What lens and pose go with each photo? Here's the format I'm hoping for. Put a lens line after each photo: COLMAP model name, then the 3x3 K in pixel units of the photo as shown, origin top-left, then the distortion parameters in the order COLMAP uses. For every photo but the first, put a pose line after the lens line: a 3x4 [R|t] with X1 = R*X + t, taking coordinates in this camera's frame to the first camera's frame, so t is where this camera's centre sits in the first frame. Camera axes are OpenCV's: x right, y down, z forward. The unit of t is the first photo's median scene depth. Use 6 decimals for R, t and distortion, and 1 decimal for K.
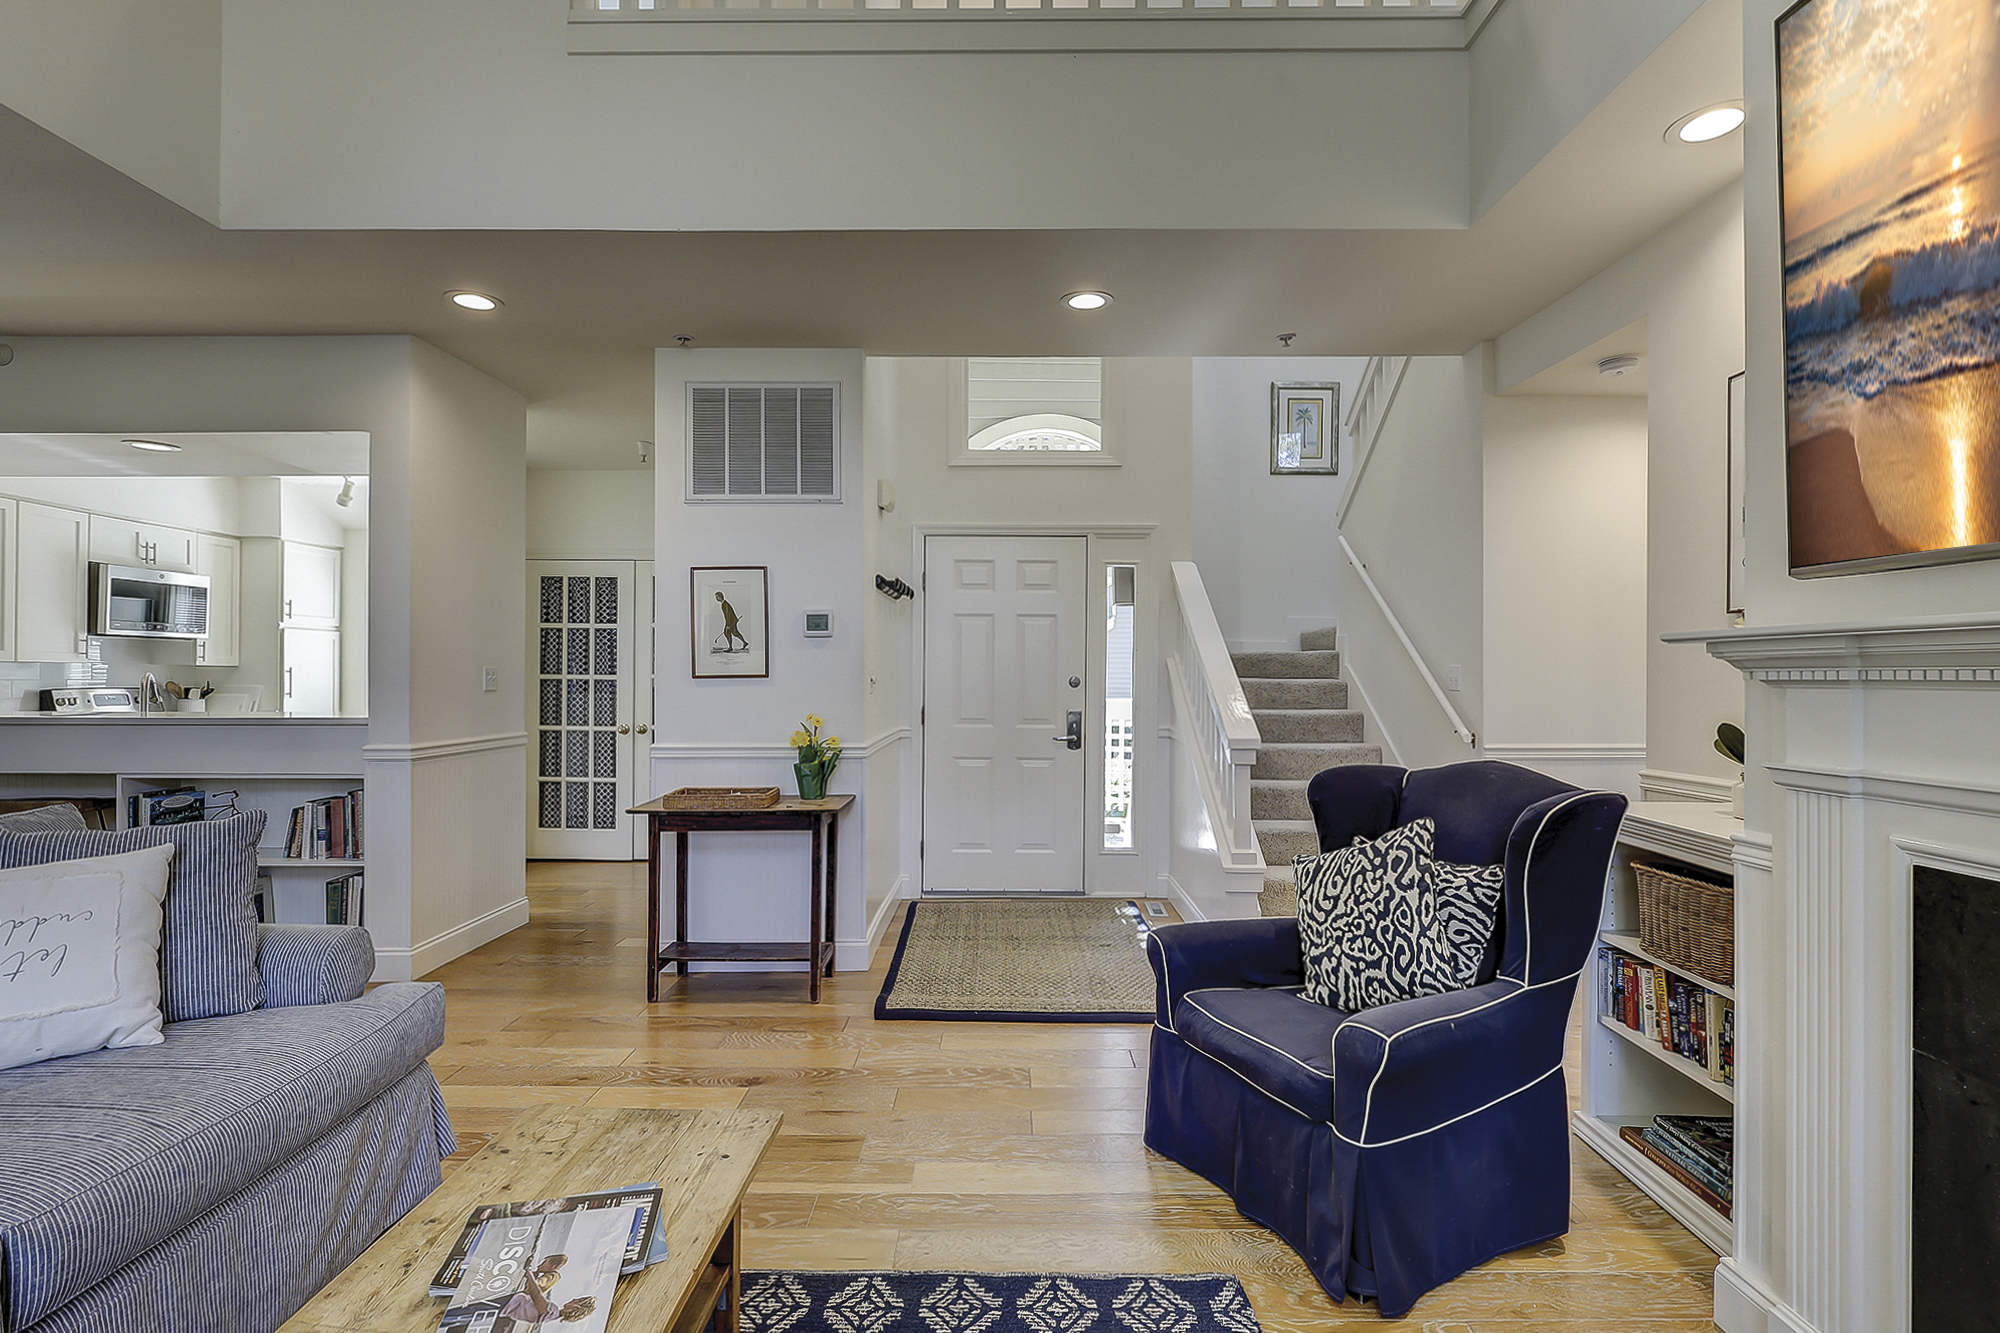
lens RADIAL K [[967.3, 0, 1009.4], [0, 967.3, 674.0], [0, 0, 1]] dist [0.002269, 0.000722]
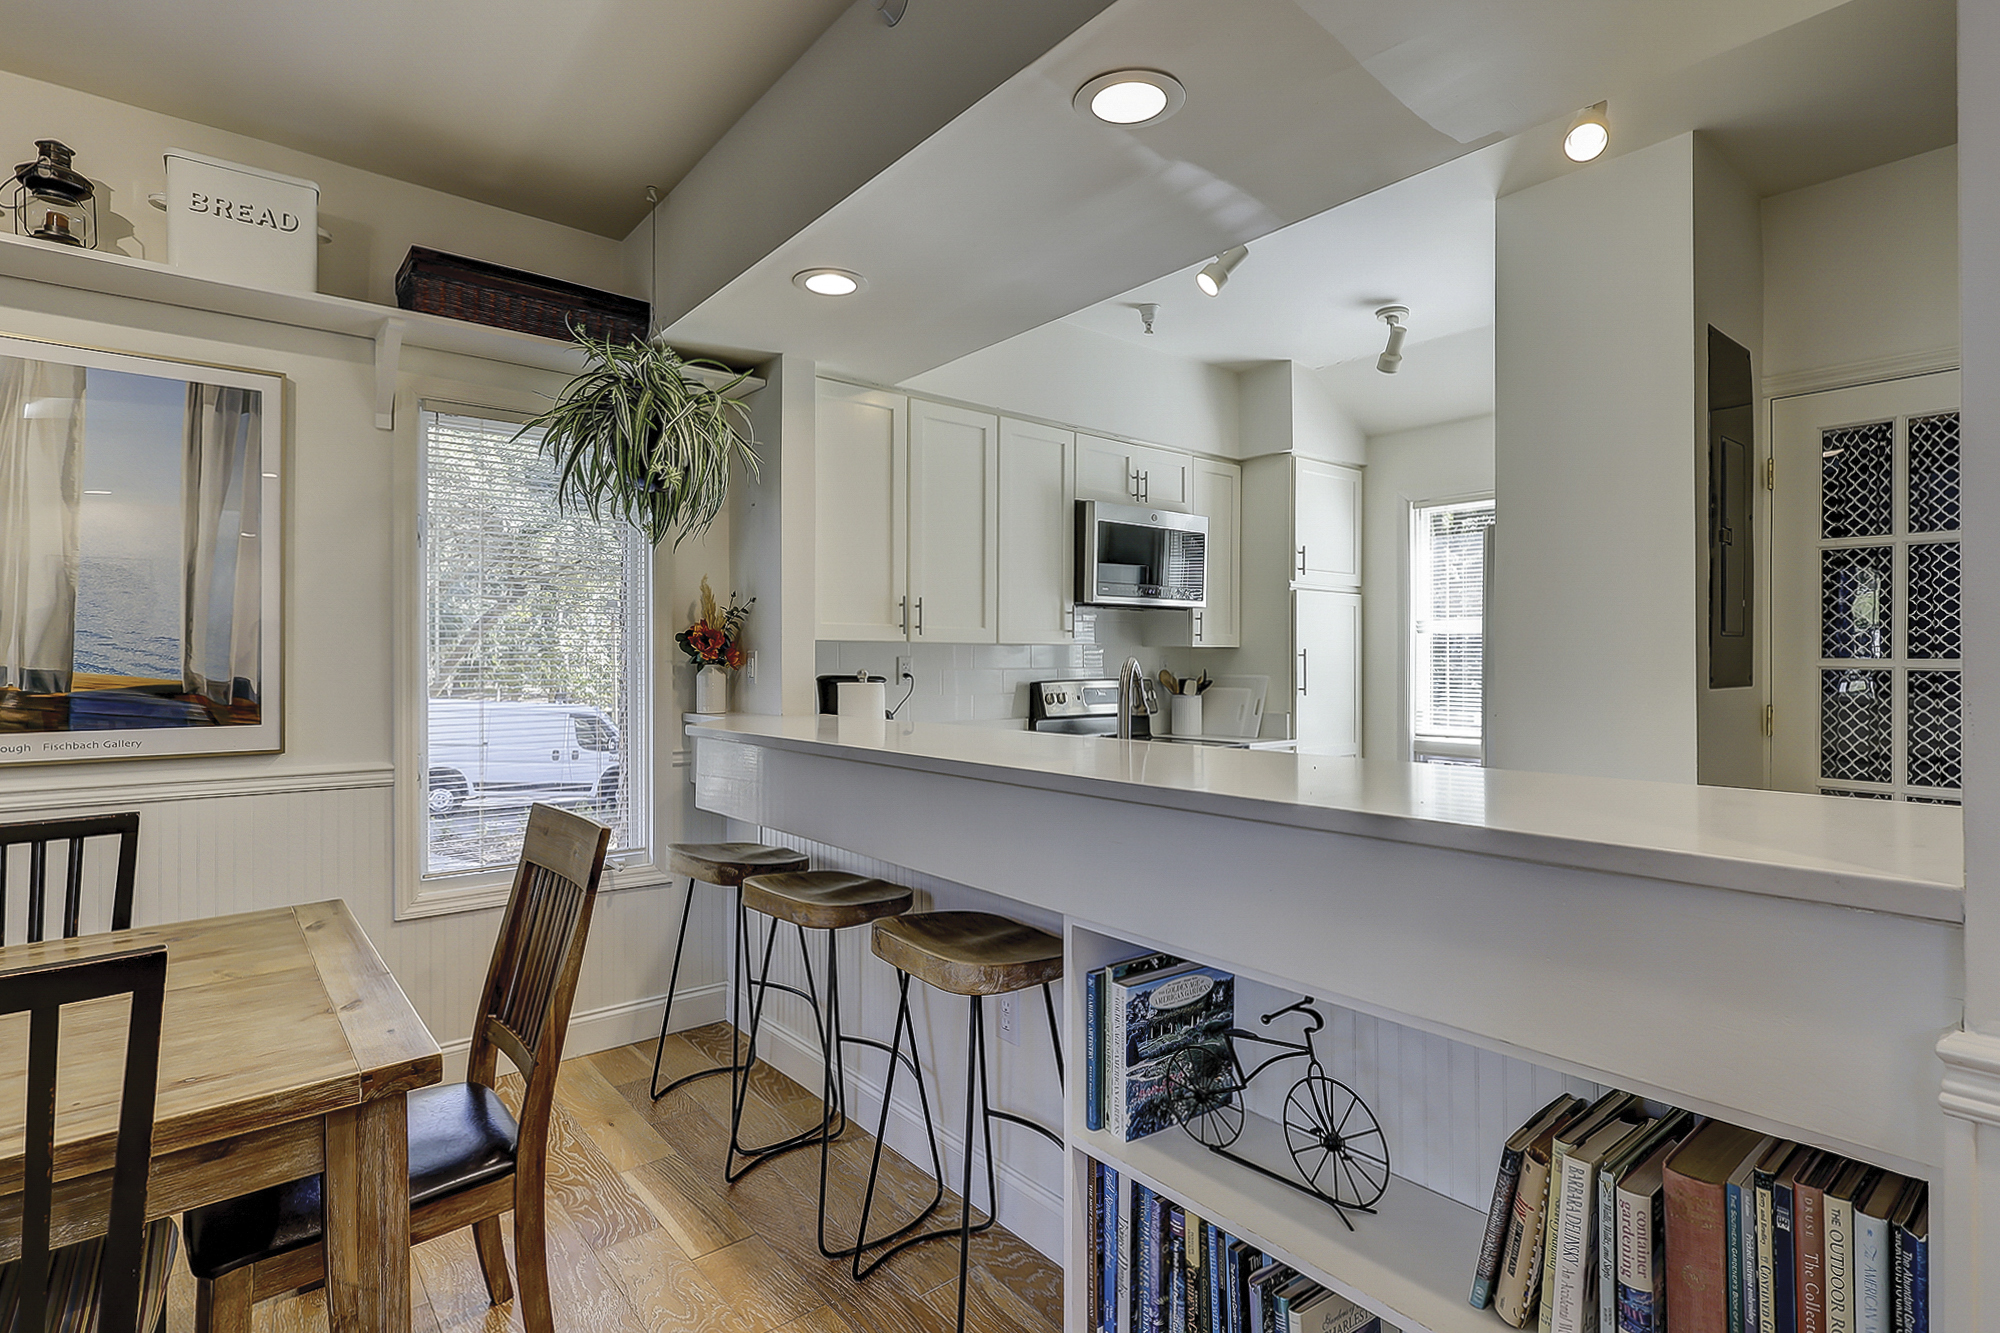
lens RADIAL K [[967.3, 0, 990.0], [0, 967.3, 652.8], [0, 0, 1]] dist [0.002269, 0.000722]
pose [[0.628470, -0.008203, -0.777791, -0.405303], [0.004421, 0.999966, -0.006974, -0.000629], [0.777822, 0.000945, 0.628484, 0.467631]]
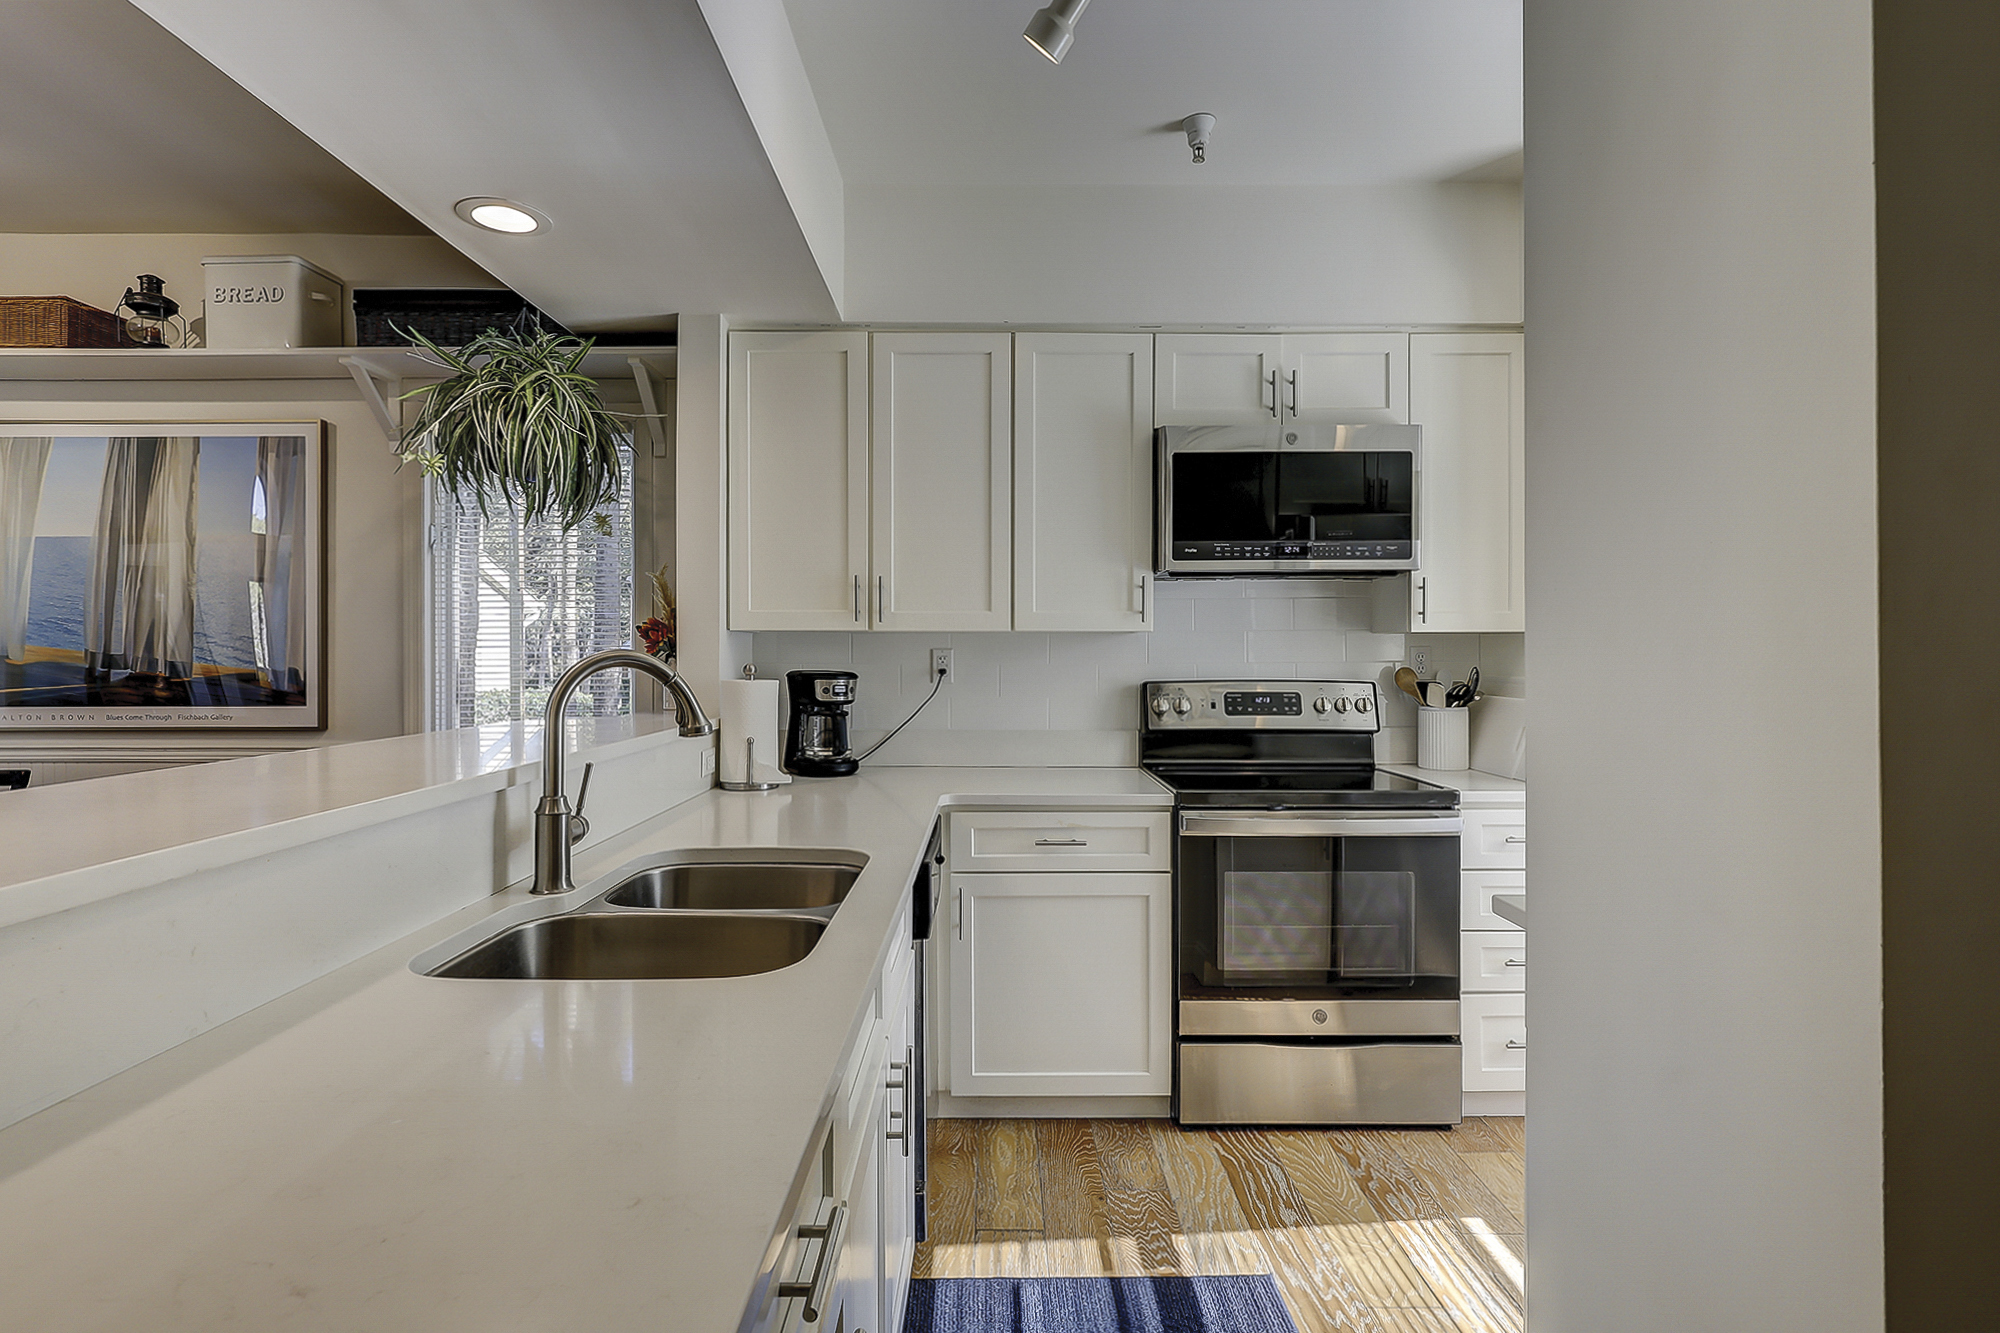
lens RADIAL K [[967.3, 0, 992.9], [0, 967.3, 646.9], [0, 0, 1]] dist [0.002269, 0.000722]
pose [[0.000911, -0.010676, -0.999943, -0.410824], [0.004991, 0.999931, -0.010672, 0.001706], [0.999987, -0.004981, 0.000964, 0.837224]]
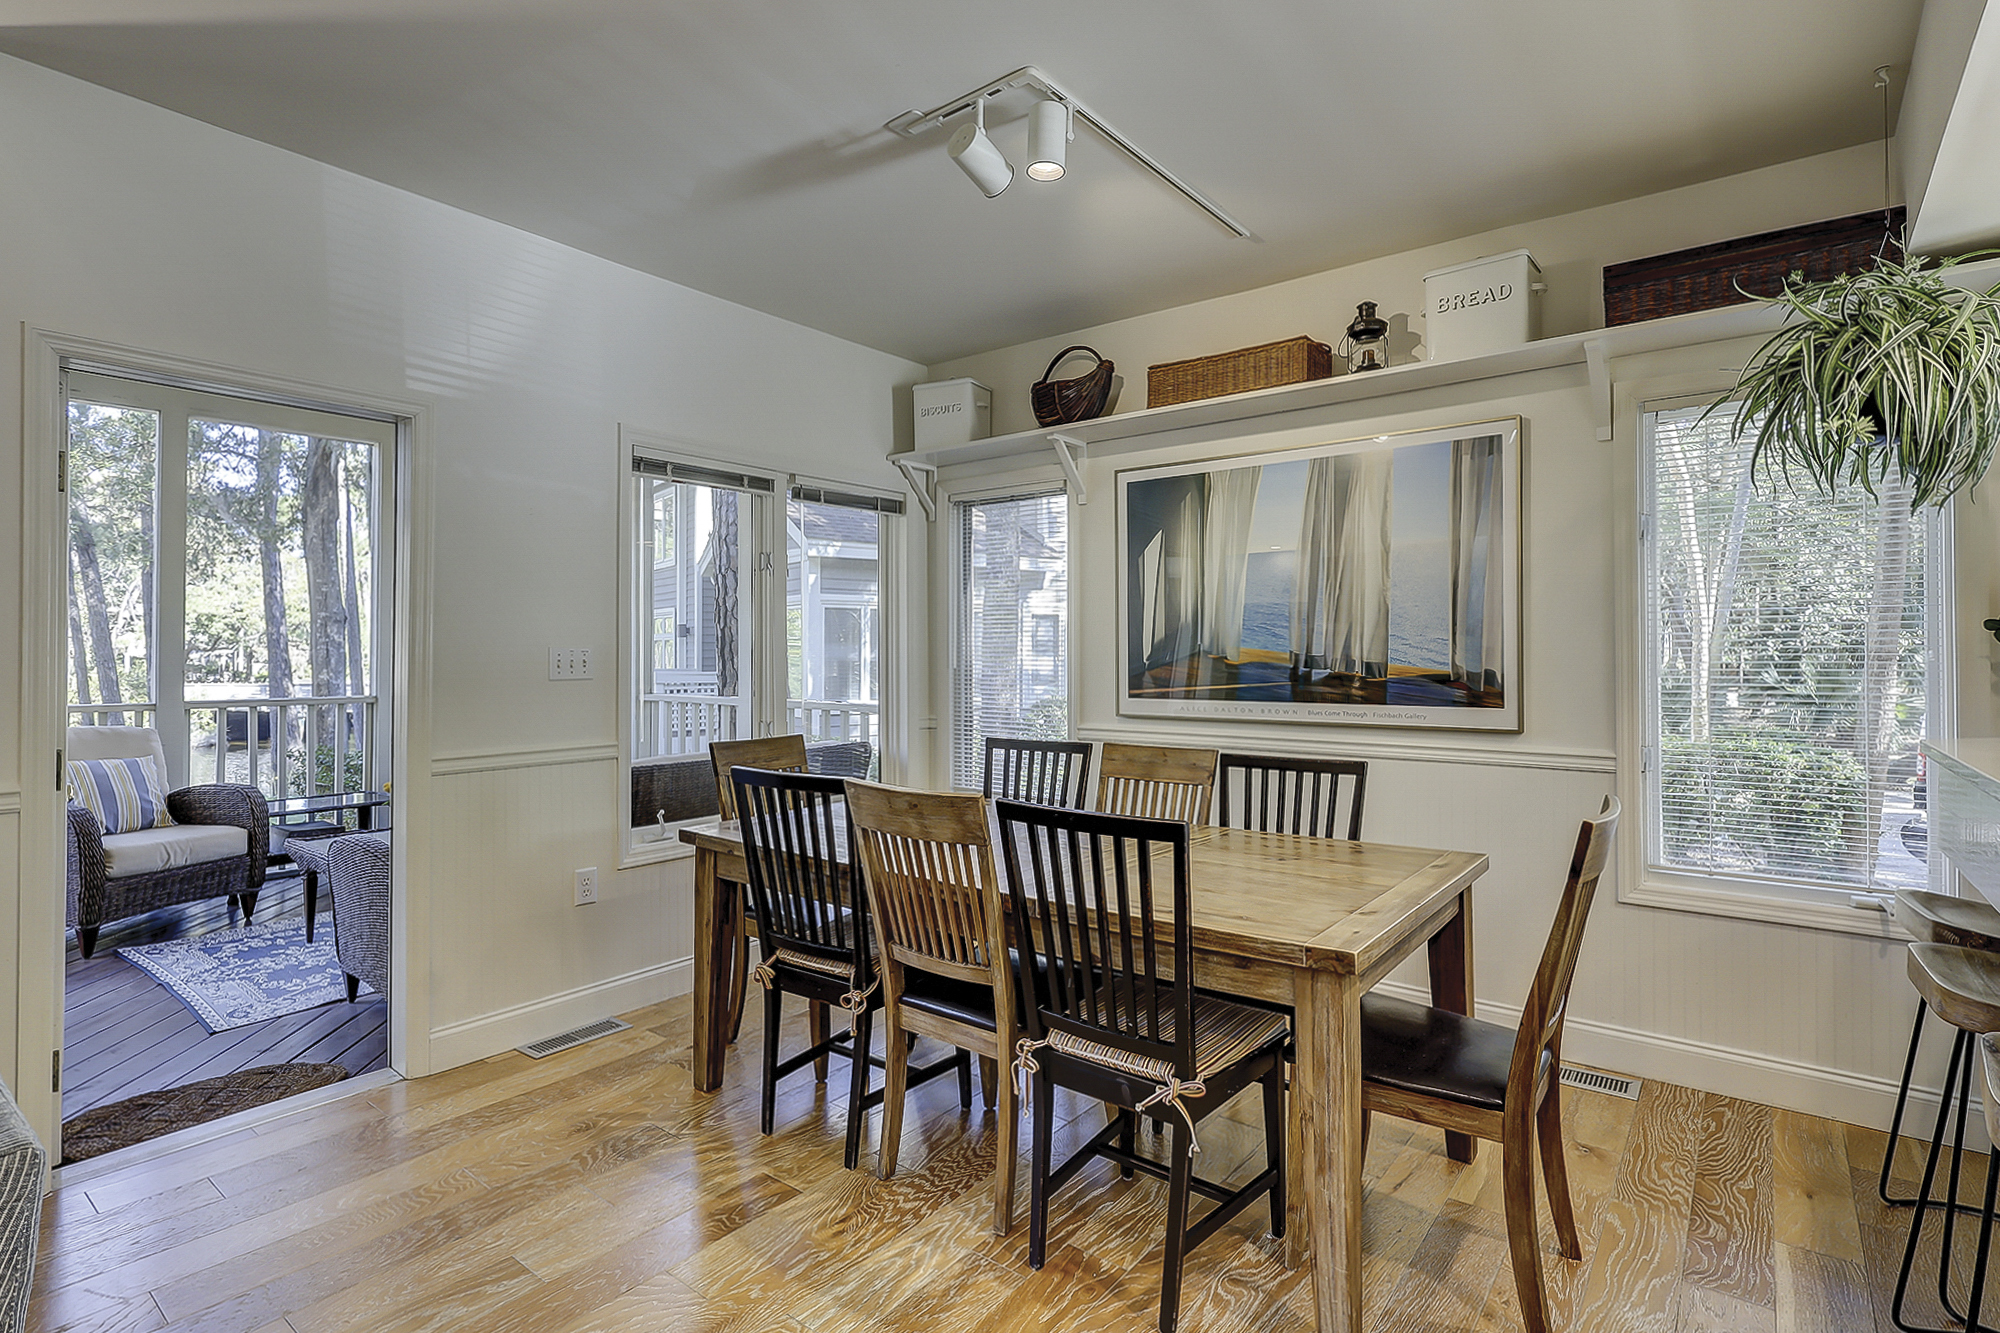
lens RADIAL K [[967.3, 0, 1007.9], [0, 967.3, 646.4], [0, 0, 1]] dist [0.002269, 0.000722]
pose [[-0.608058, -0.010033, -0.793829, -0.368002], [0.001192, 0.999907, -0.013550, 0.000045], [0.793892, -0.009185, -0.607990, 0.583297]]
